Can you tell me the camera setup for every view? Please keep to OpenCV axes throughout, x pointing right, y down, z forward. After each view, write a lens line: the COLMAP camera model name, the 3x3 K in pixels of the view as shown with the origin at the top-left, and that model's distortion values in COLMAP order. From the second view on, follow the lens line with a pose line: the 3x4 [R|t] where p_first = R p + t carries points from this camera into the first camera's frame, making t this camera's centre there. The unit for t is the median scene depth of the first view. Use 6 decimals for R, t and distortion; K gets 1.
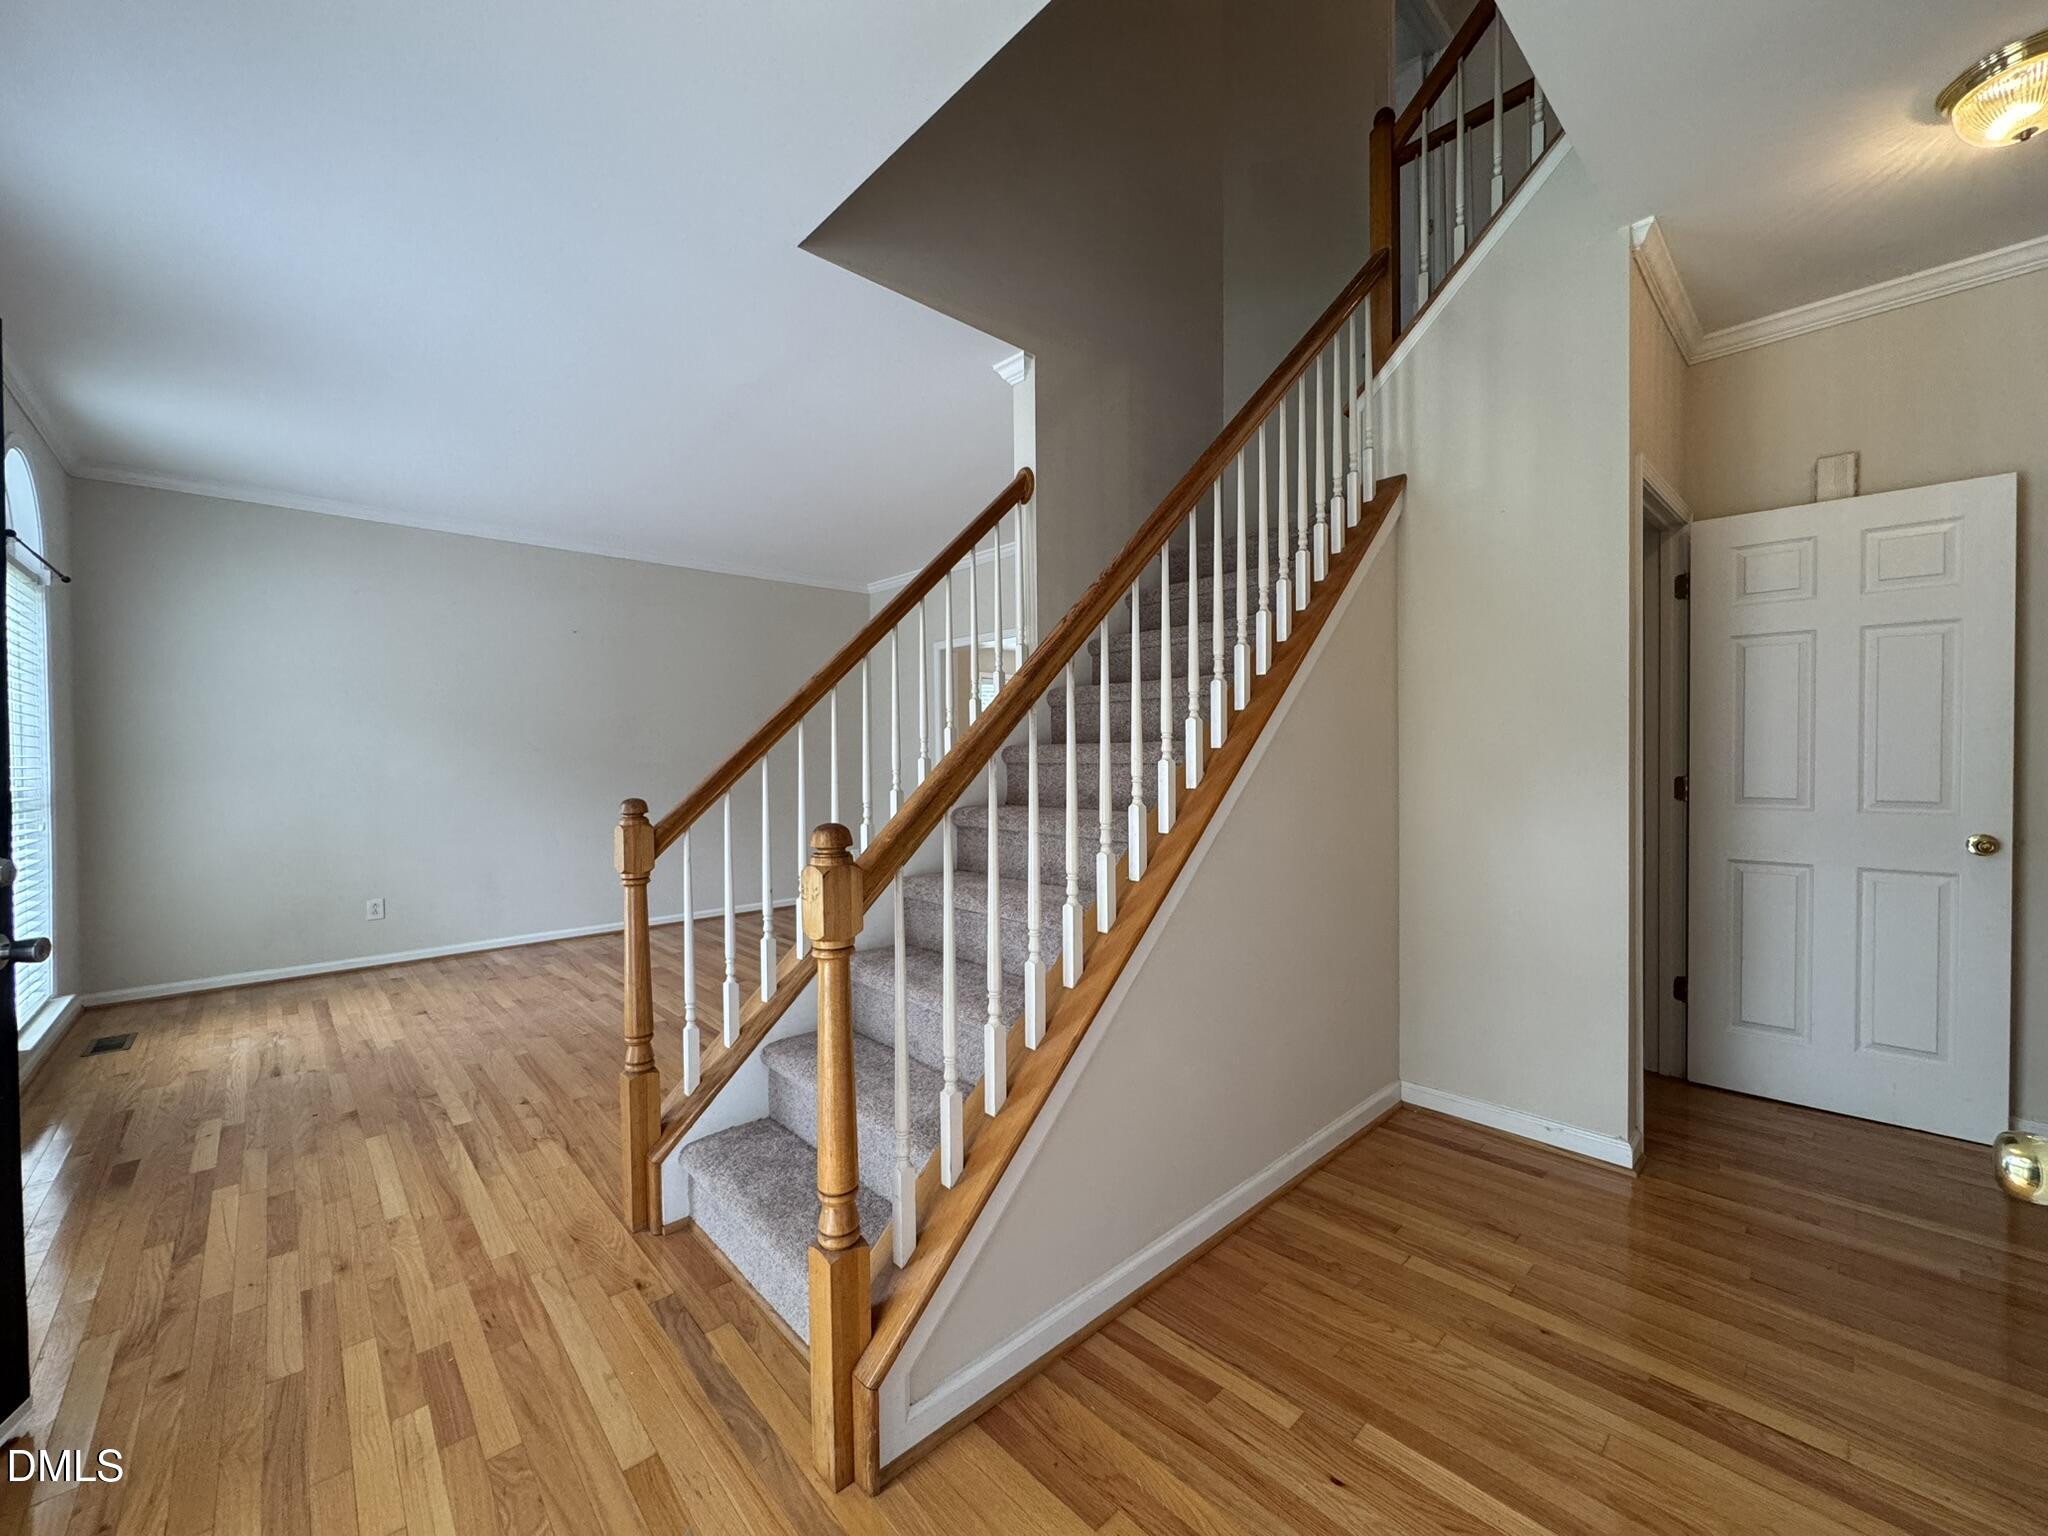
lens RADIAL K [[812.0, 0, 1024.0], [0, 812.0, 768.0], [0, 0, 1]] dist [-0.004032, 0.000376]
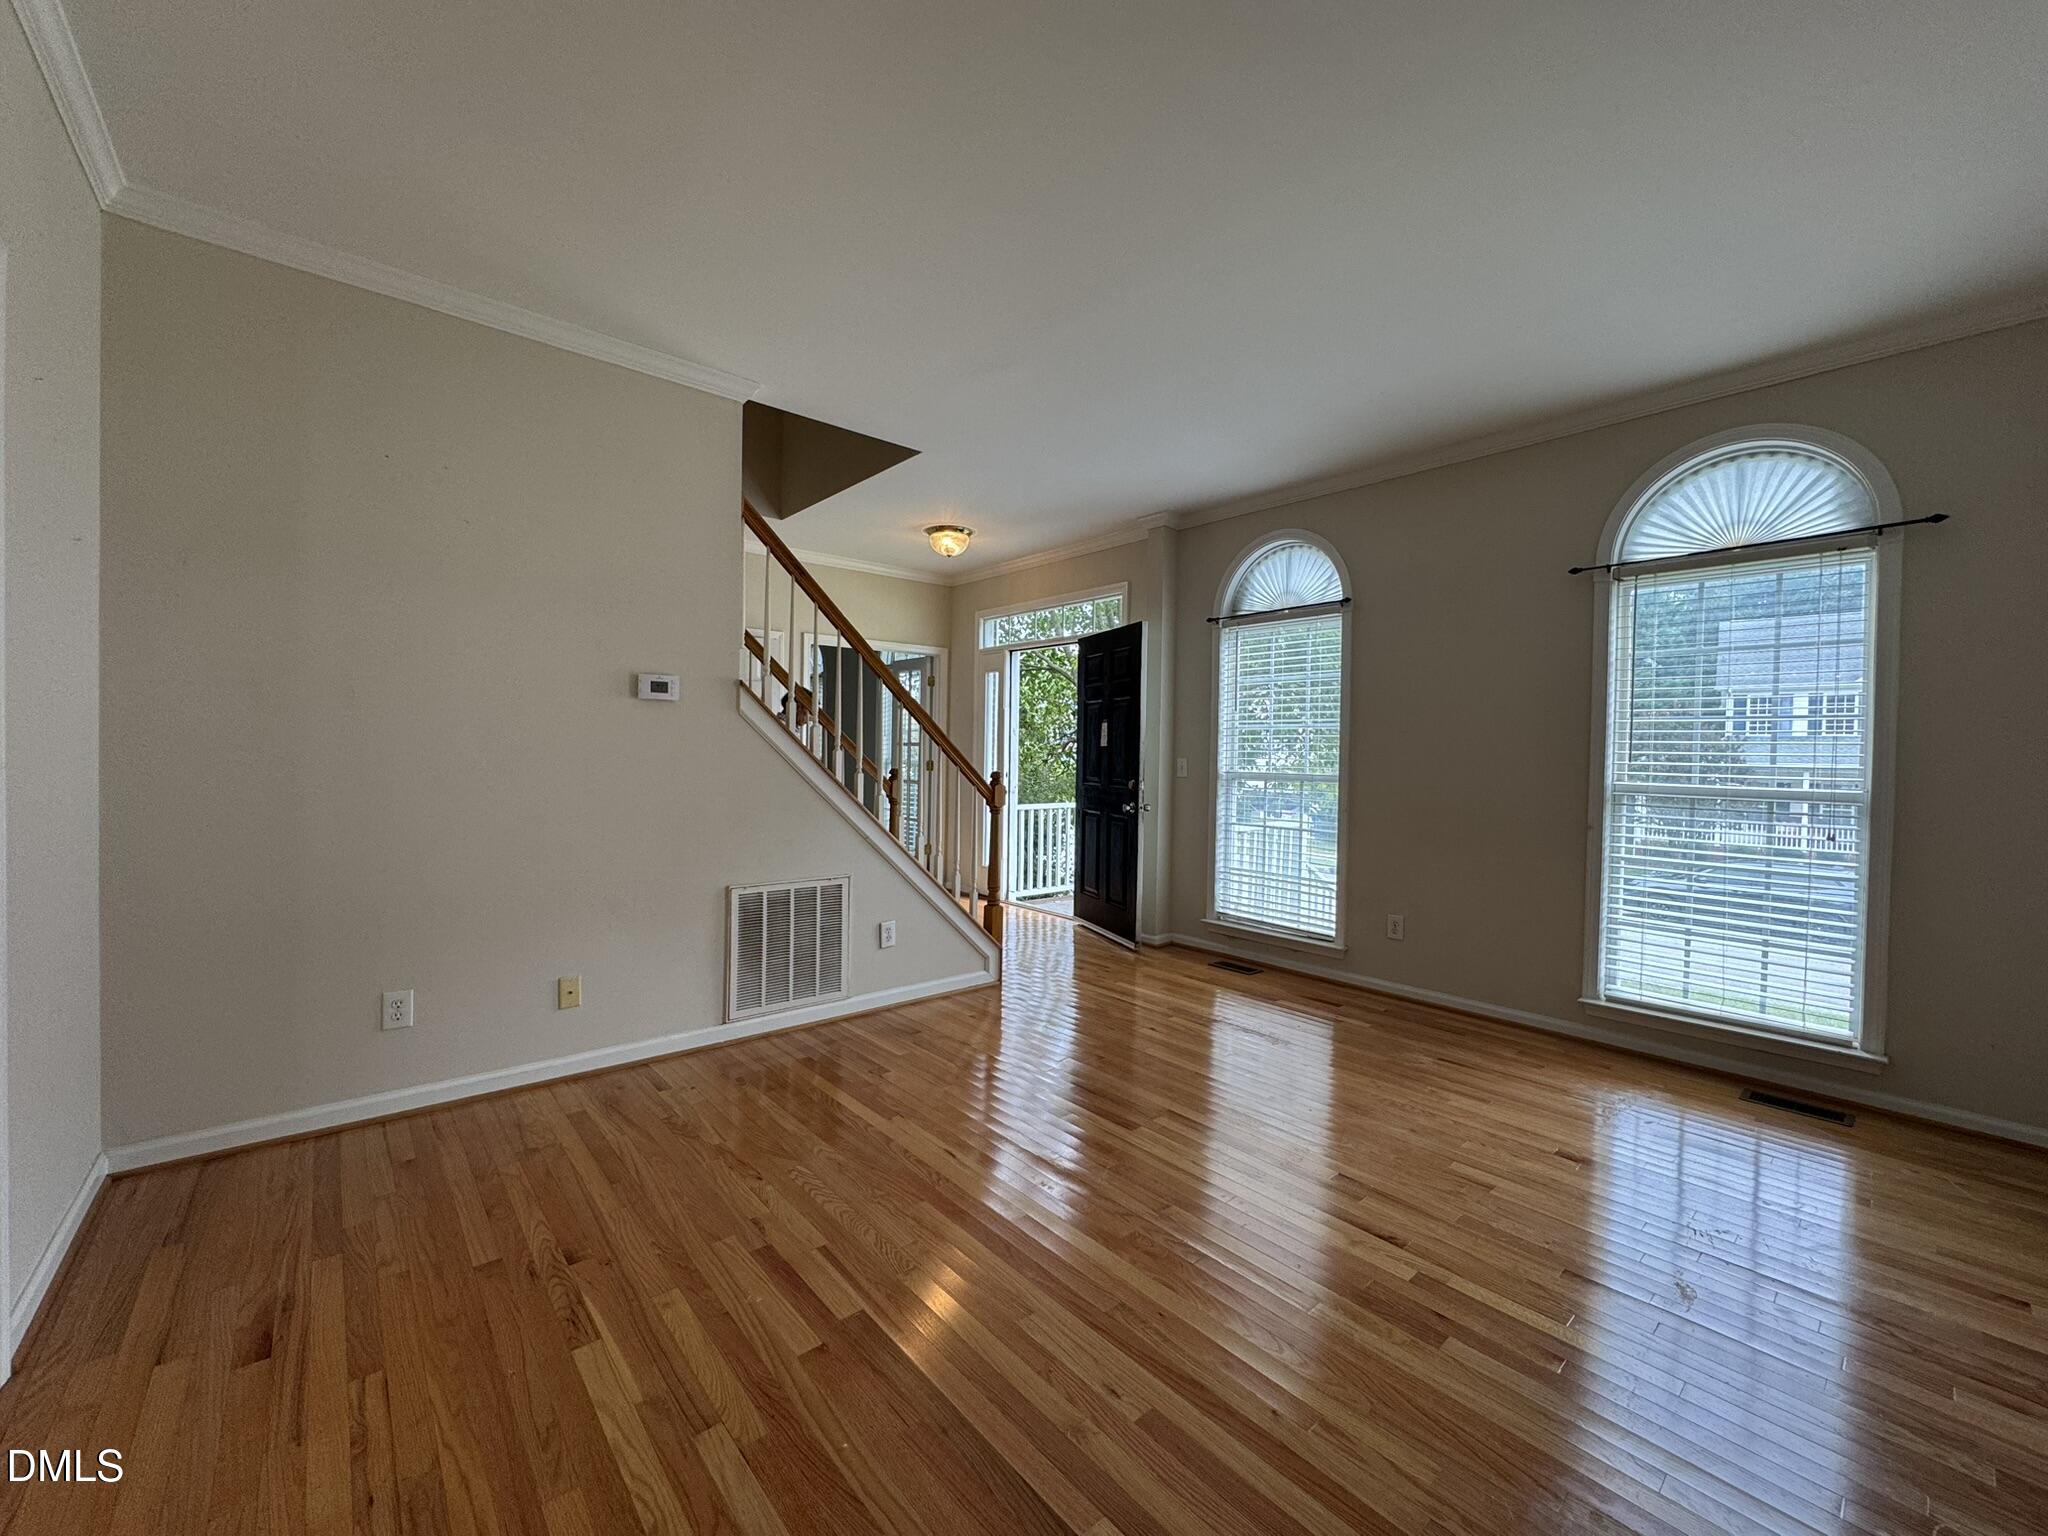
lens RADIAL K [[812.0, 0, 1024.0], [0, 812.0, 768.0], [0, 0, 1]] dist [-0.004032, 0.000376]
pose [[-0.999208, -0.008257, 0.038930, -0.522292], [-0.007082, 0.999518, 0.030235, -0.027045], [-0.039161, 0.029935, -0.998784, 2.528075]]
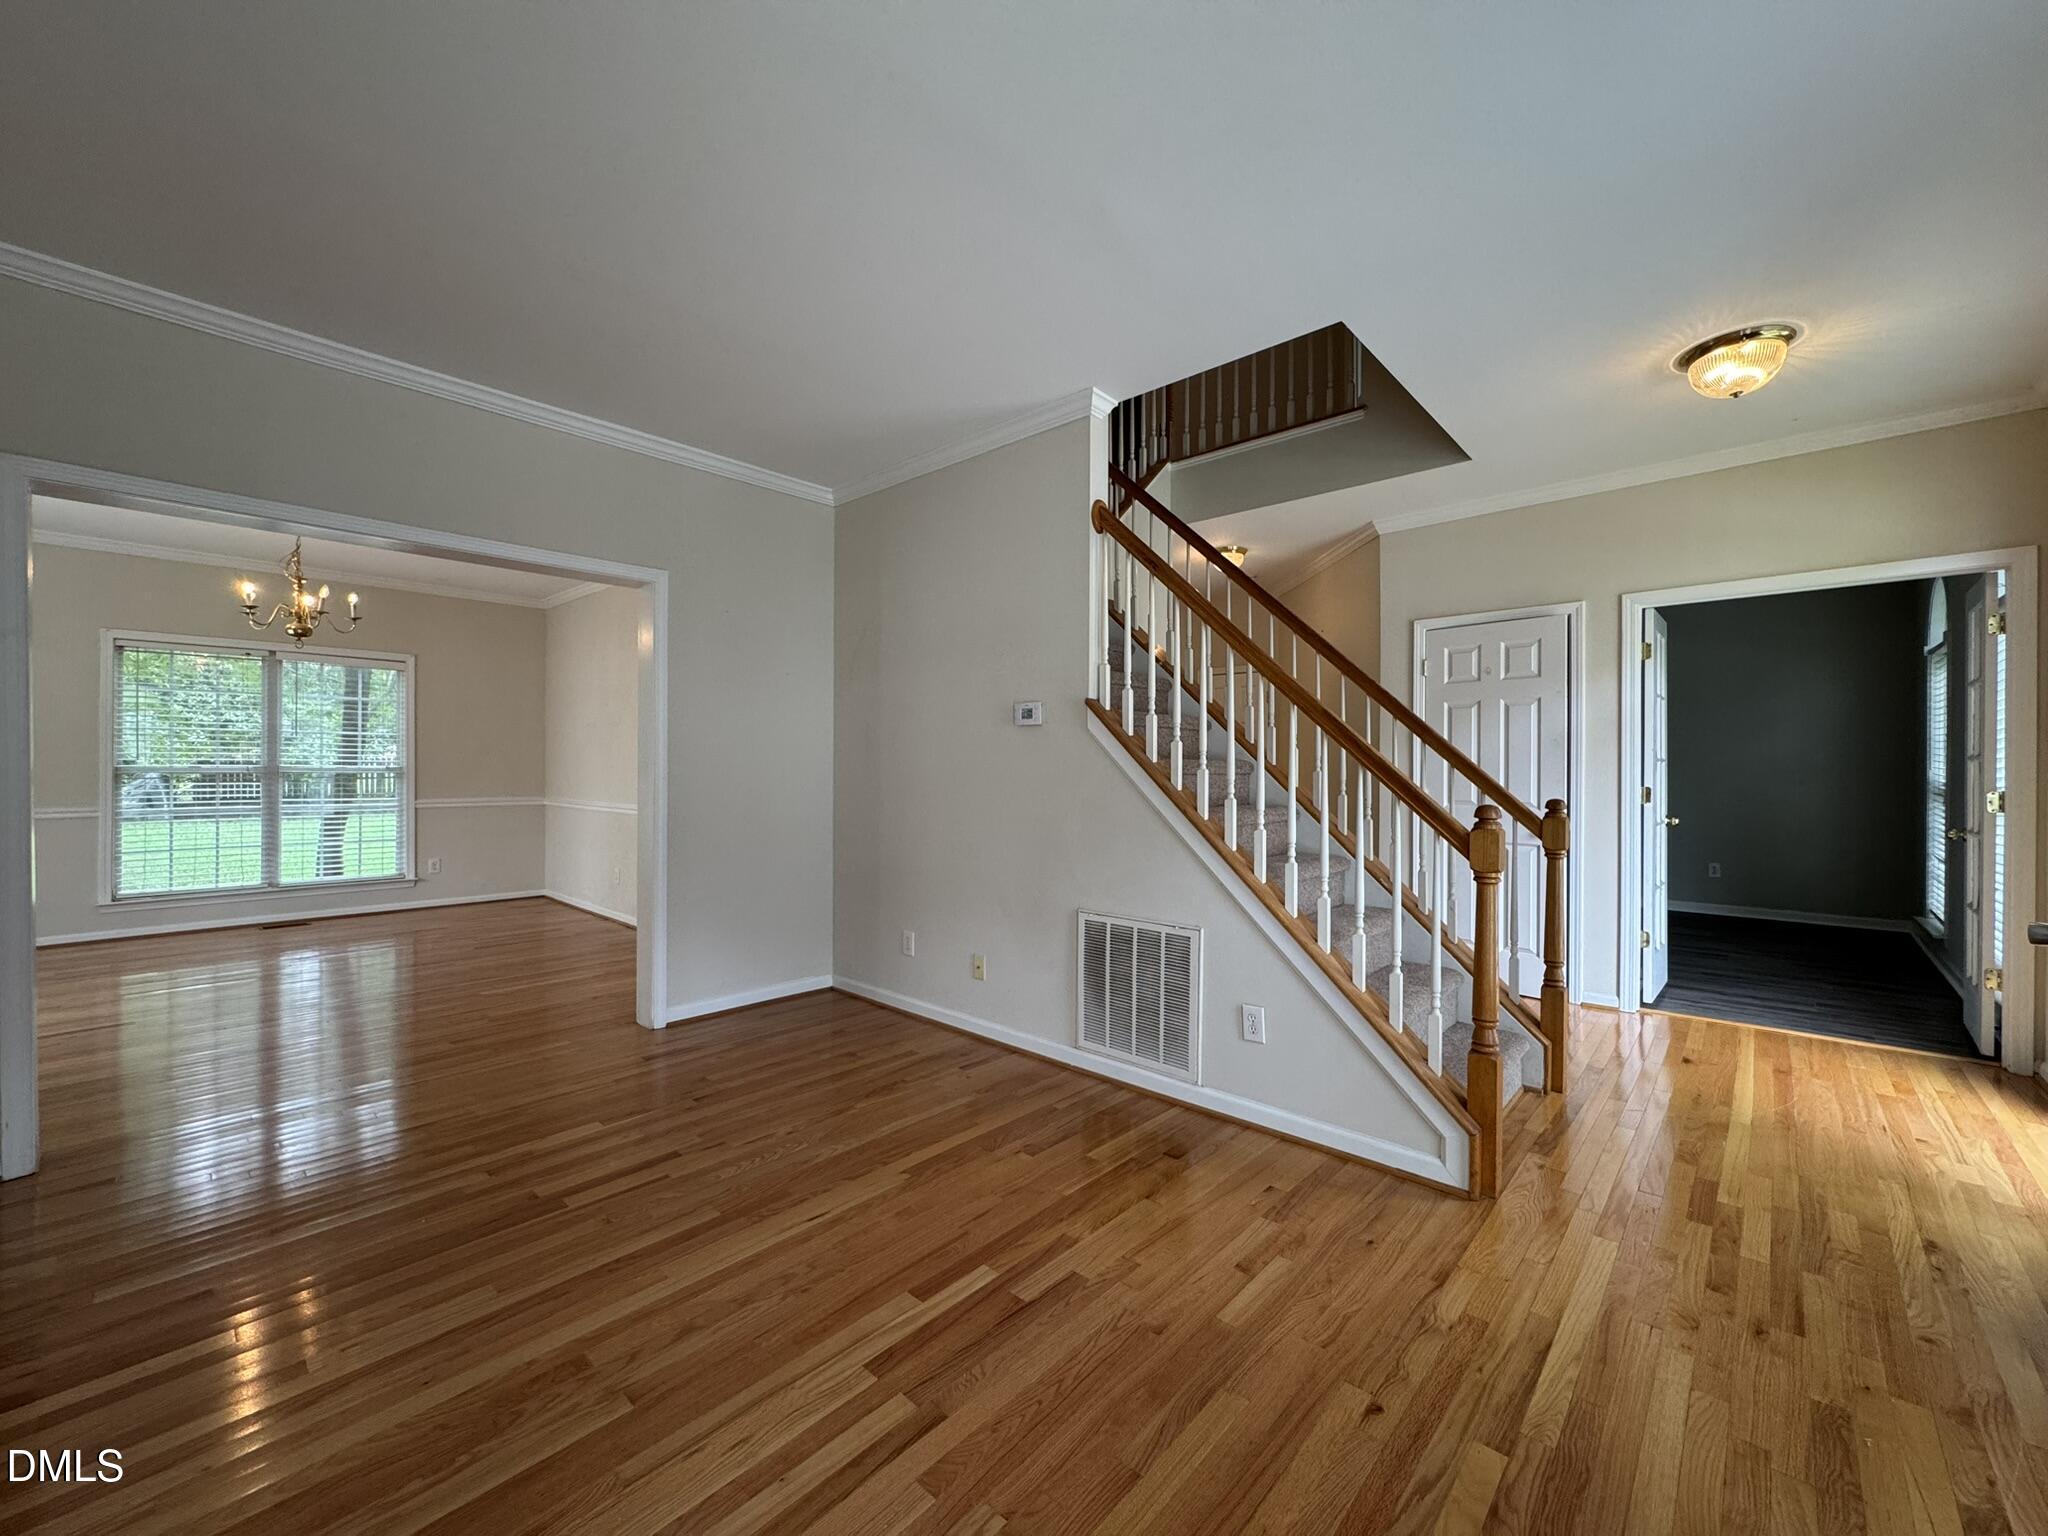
lens RADIAL K [[812.0, 0, 1024.0], [0, 812.0, 768.0], [0, 0, 1]] dist [-0.004032, 0.000376]
pose [[-0.077510, 0.006358, 0.996971, -1.278278], [0.007913, 0.999952, -0.005762, -0.010146], [-0.996960, 0.007443, -0.077557, 1.430138]]
